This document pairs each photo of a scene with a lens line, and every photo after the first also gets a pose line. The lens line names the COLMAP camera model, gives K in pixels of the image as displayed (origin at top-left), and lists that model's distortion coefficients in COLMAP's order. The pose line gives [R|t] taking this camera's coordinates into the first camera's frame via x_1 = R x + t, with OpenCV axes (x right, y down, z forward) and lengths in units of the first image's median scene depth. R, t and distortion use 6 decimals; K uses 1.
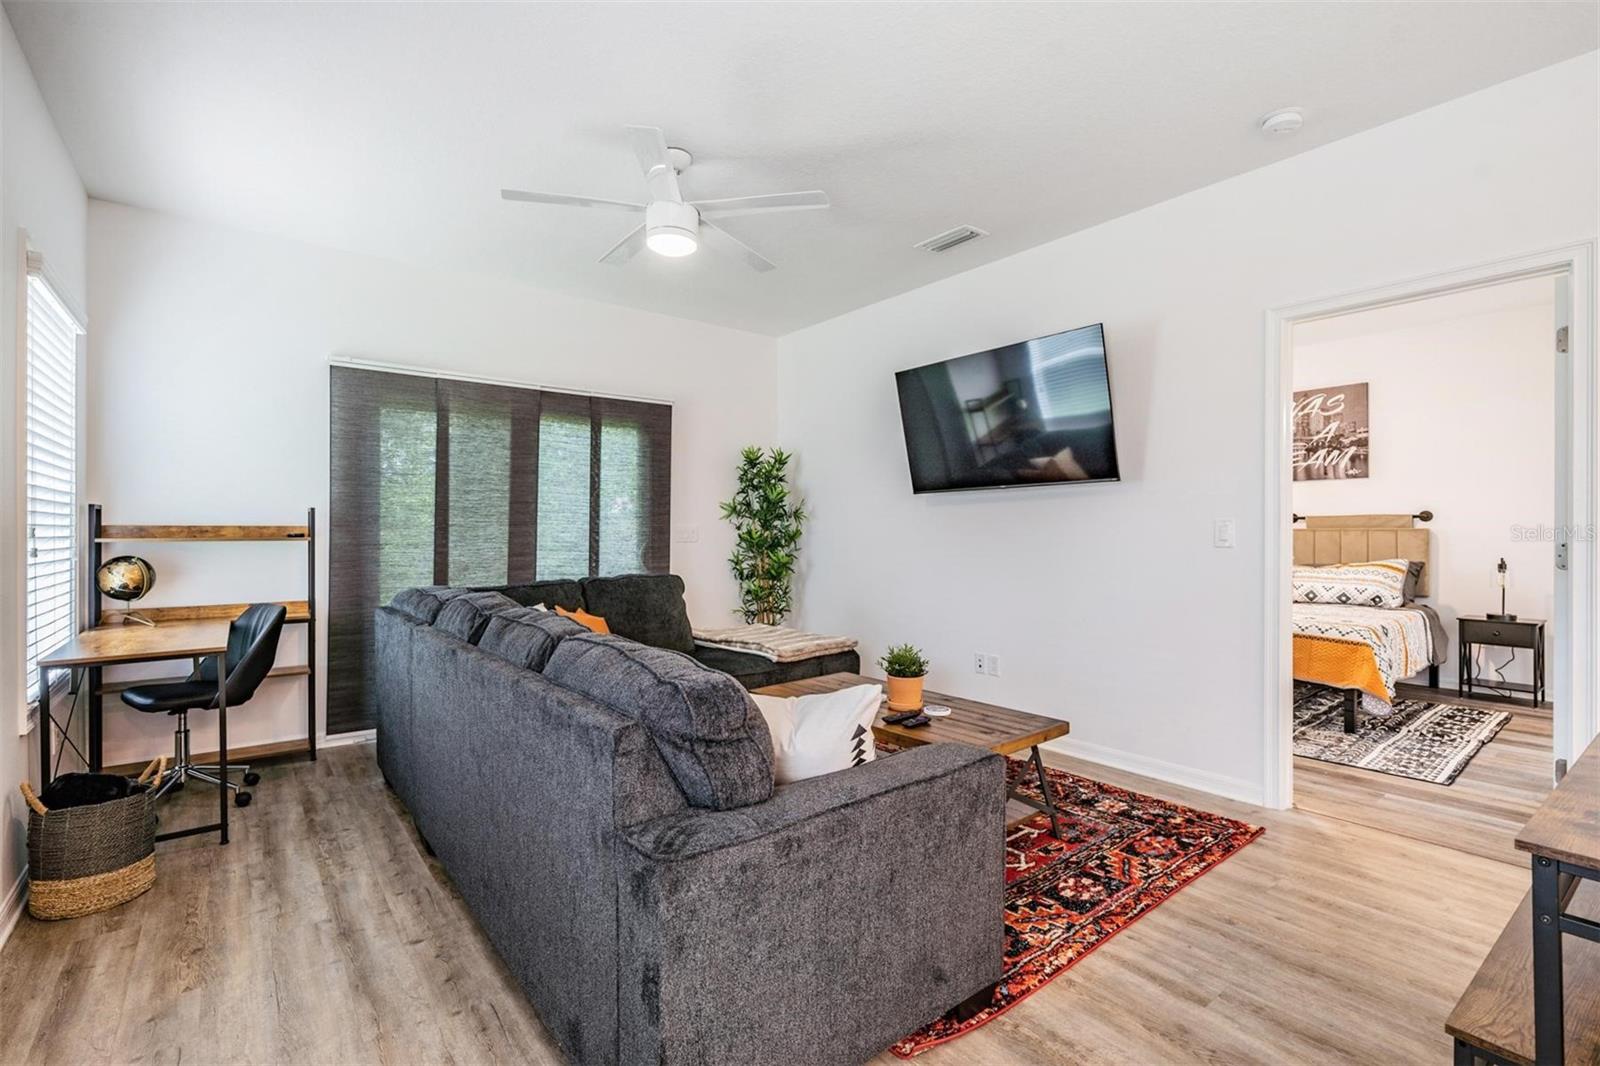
lens RADIAL K [[724.3, 0, 792.0], [0, 724.3, 527.9], [0, 0, 1]] dist [-0.002718, -0.000793]
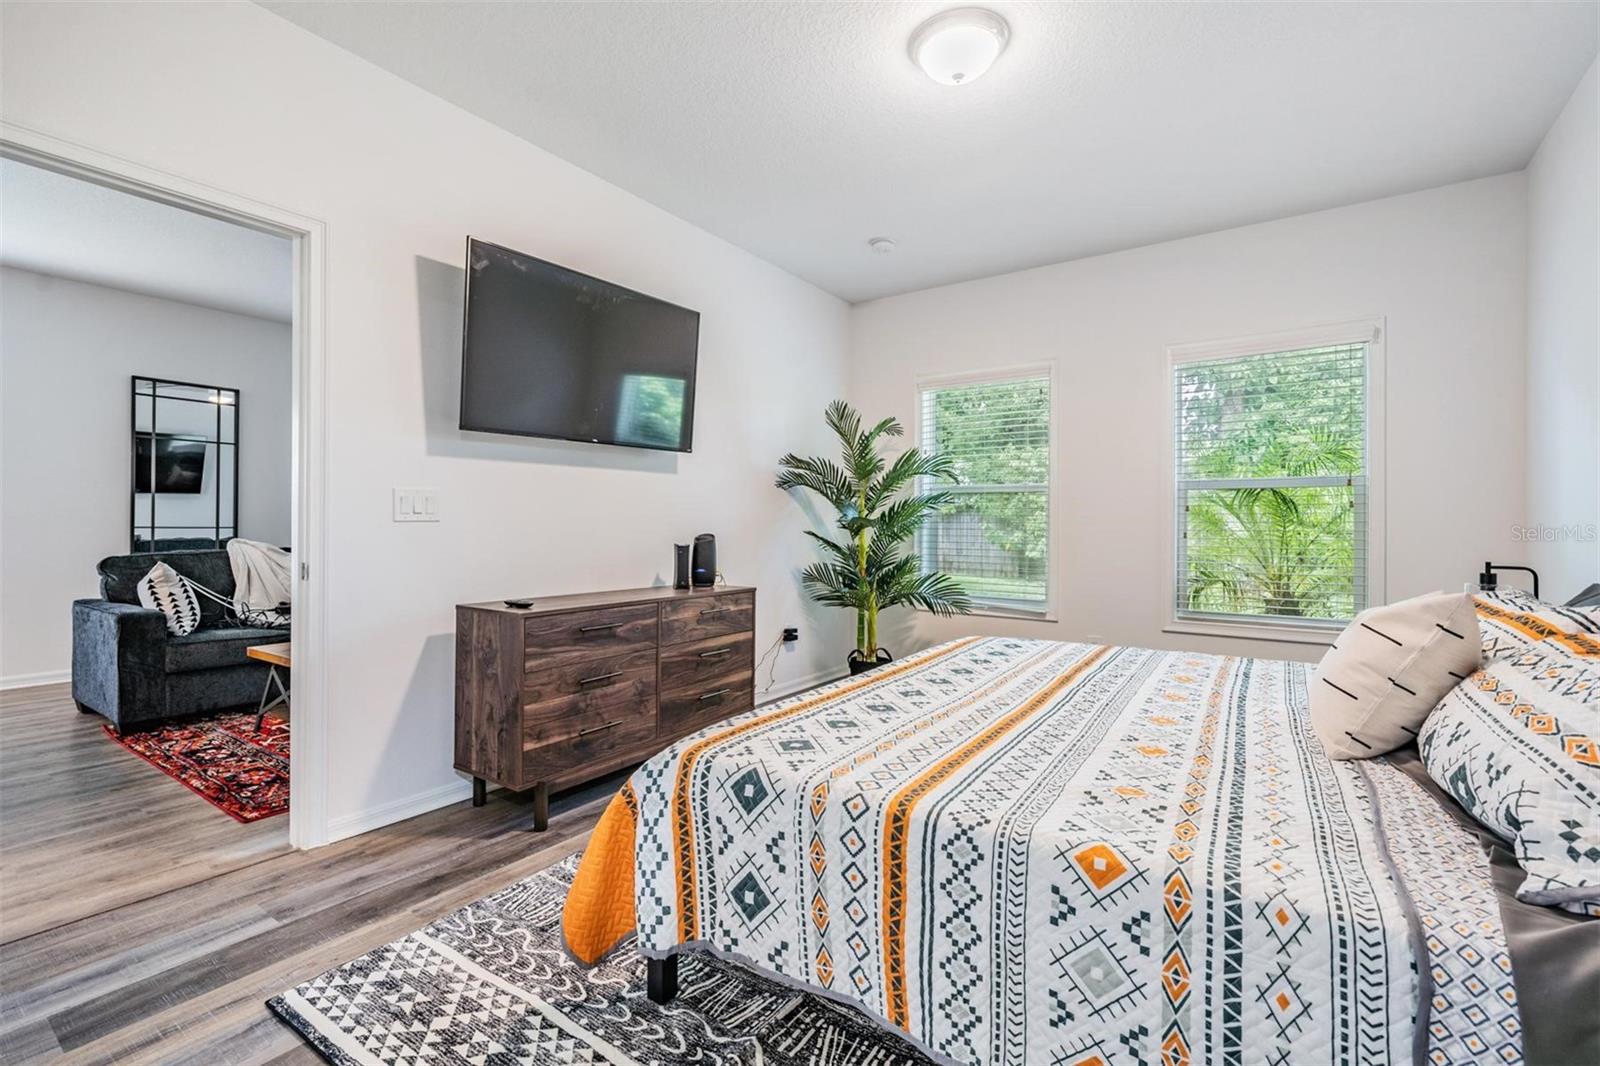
lens RADIAL K [[706.3, 0, 786.7], [0, 706.3, 522.4], [0, 0, 1]] dist [-0.000227, -0.000540]
pose [[0.288060, 0.002193, -0.957610, 1.038037], [0.000084, 0.999997, 0.002315, 0.017135], [0.957612, -0.000747, 0.288059, 0.845720]]
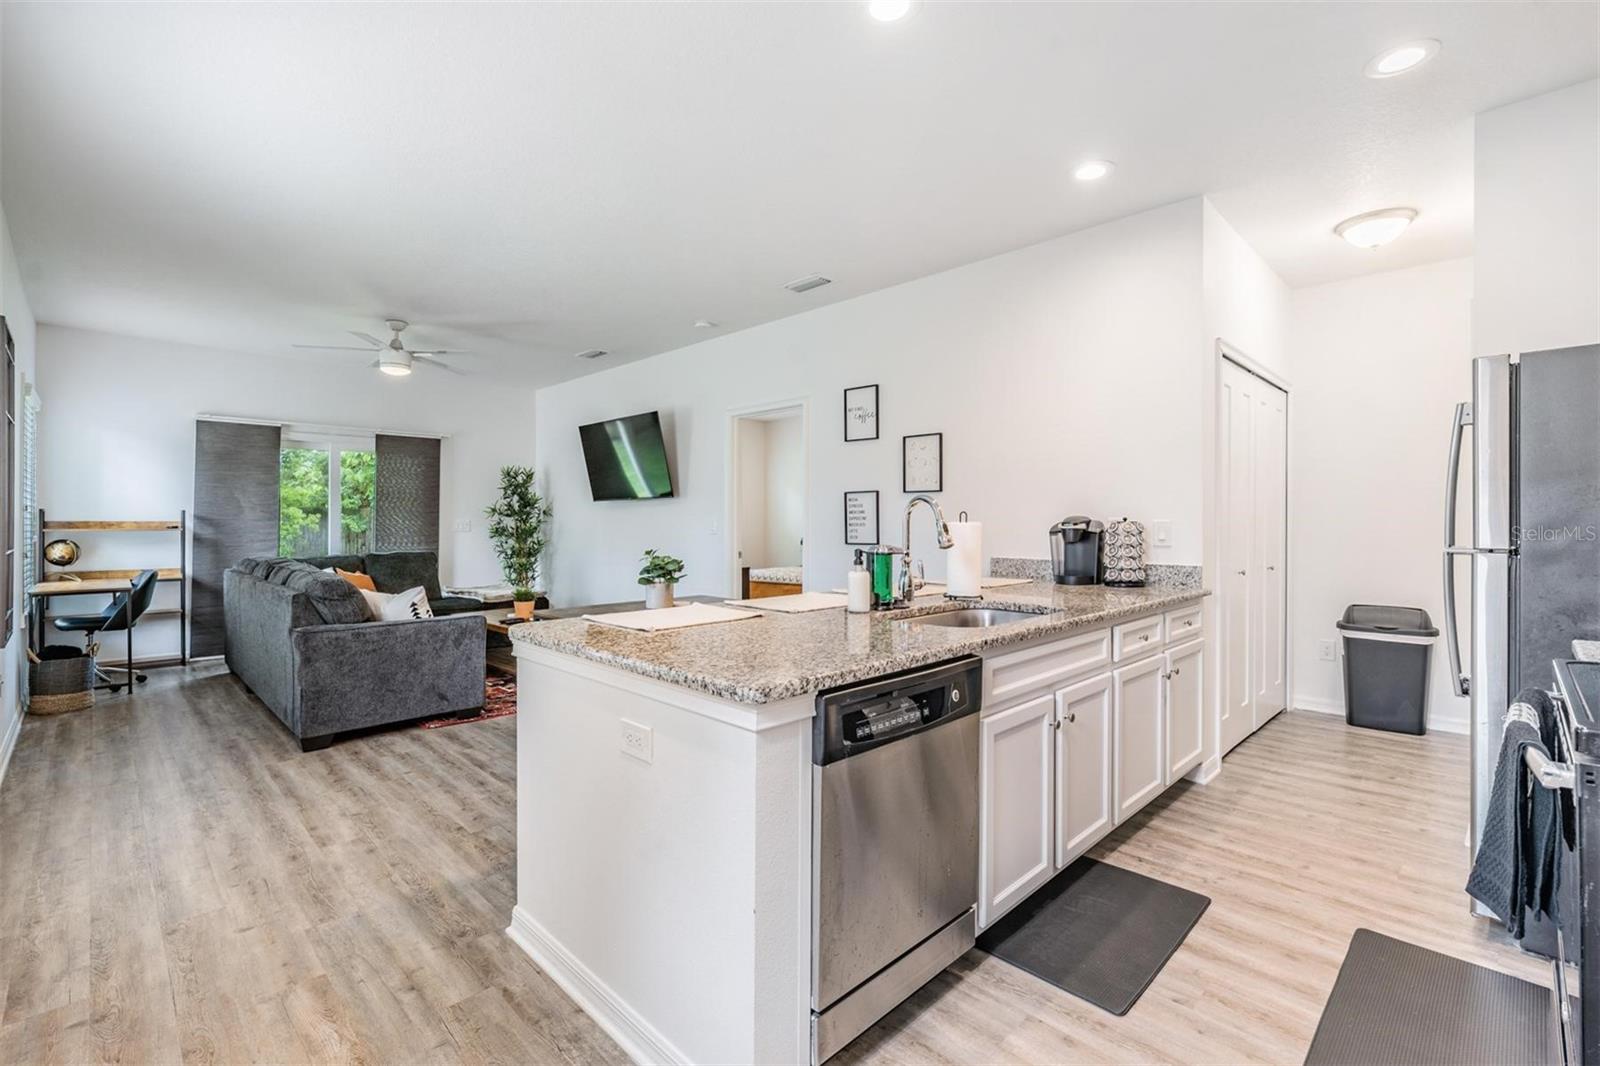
lens RADIAL K [[706.3, 0, 786.7], [0, 706.3, 522.4], [0, 0, 1]] dist [-0.000227, -0.000540]
pose [[0.993361, 0.001354, 0.115035, 0.395950], [-0.002002, 0.999983, 0.005519, -0.009327], [-0.115025, -0.005713, 0.993346, -0.579294]]
